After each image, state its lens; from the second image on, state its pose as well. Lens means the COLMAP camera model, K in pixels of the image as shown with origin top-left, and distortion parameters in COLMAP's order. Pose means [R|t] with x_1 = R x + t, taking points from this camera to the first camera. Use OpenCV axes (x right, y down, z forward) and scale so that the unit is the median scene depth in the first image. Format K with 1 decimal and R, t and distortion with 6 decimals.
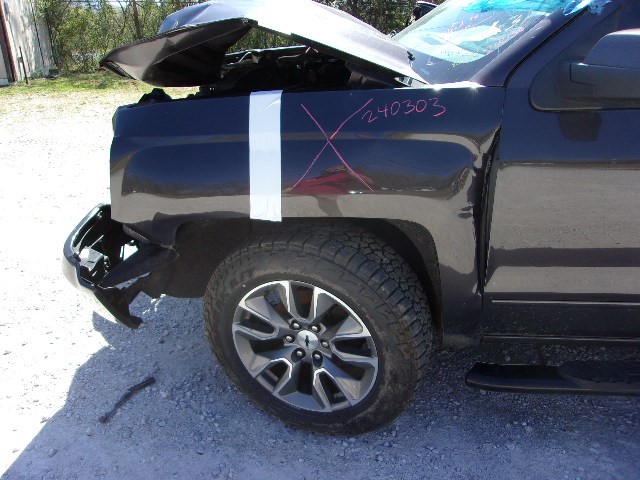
lens RADIAL K [[507.3, 0, 317.6], [0, 507.3, 237.1], [0, 0, 1]] dist [-0.012069, 0.019869]
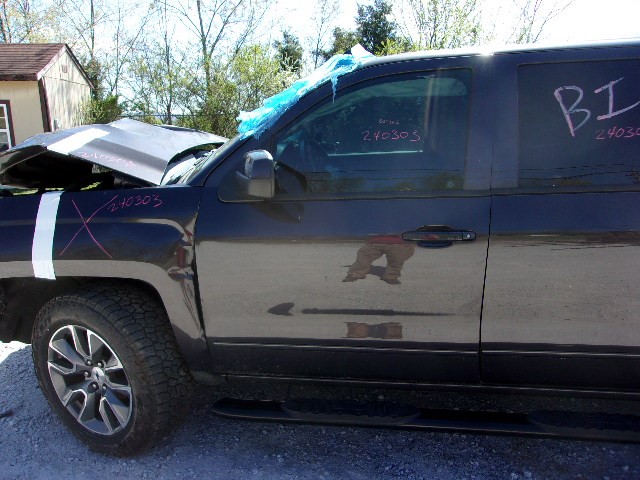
lens RADIAL K [[507.3, 0, 319.5], [0, 507.3, 232.8], [0, 0, 1]] dist [-0.012069, 0.019869]
pose [[0.994722, -0.003567, -0.102544, 0.716617], [-0.016076, 0.981635, -0.190092, 0.086553], [0.101339, 0.190737, 0.976396, -0.299758]]
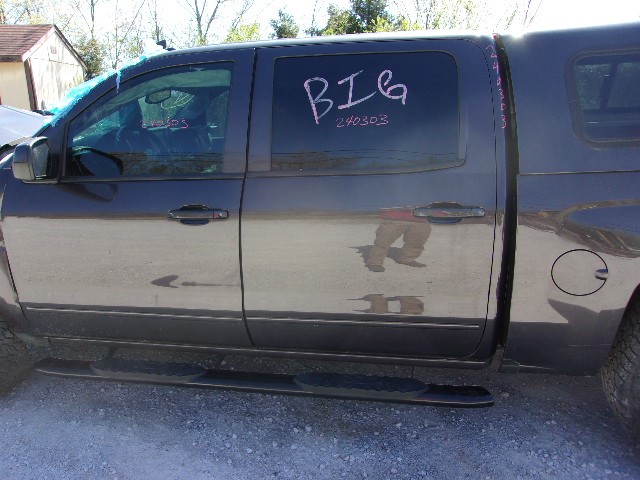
lens RADIAL K [[507.3, 0, 325.9], [0, 507.3, 230.3], [0, 0, 1]] dist [-0.012069, 0.019869]
pose [[0.990419, 0.007669, -0.137880, 1.343123], [-0.028893, 0.987866, -0.152597, 0.097038], [0.135037, 0.155119, 0.978623, -0.351450]]
